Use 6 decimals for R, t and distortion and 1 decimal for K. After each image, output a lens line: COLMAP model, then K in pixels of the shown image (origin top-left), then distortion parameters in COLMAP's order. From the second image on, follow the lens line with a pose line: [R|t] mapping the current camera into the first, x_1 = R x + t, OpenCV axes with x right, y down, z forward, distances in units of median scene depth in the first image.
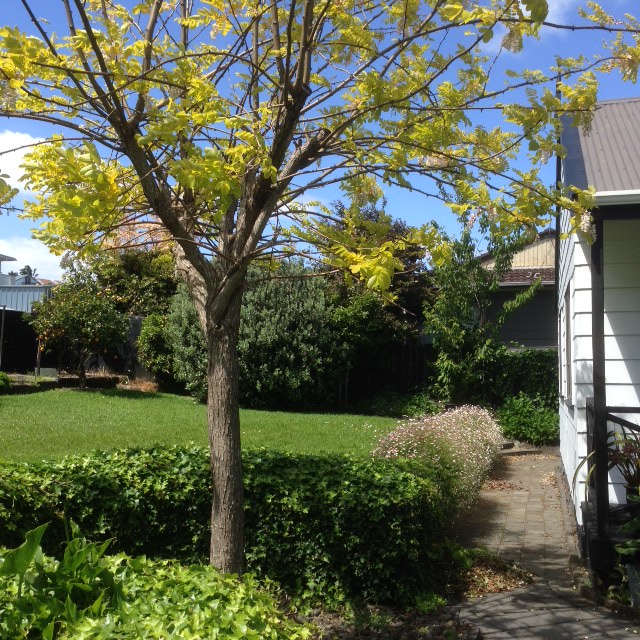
lens RADIAL K [[764.1, 0, 319.9], [0, 764.1, 320.7], [0, 0, 1]] dist [0.007634, 0.000000]
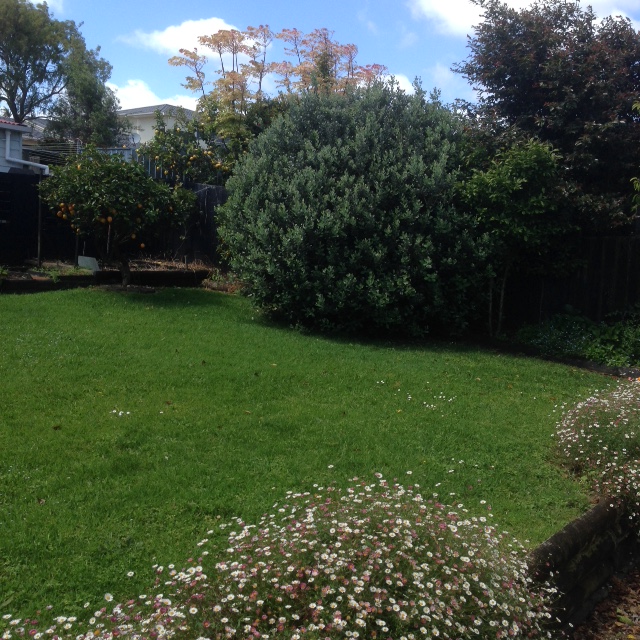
lens RADIAL K [[764.1, 0, 320.3], [0, 764.1, 319.5], [0, 0, 1]] dist [0.007634, 0.000000]
pose [[0.919776, 0.068075, -0.386493, 0.153438], [-0.003756, 0.986322, 0.164786, -0.001397], [0.392425, -0.150115, 0.907452, 0.418239]]
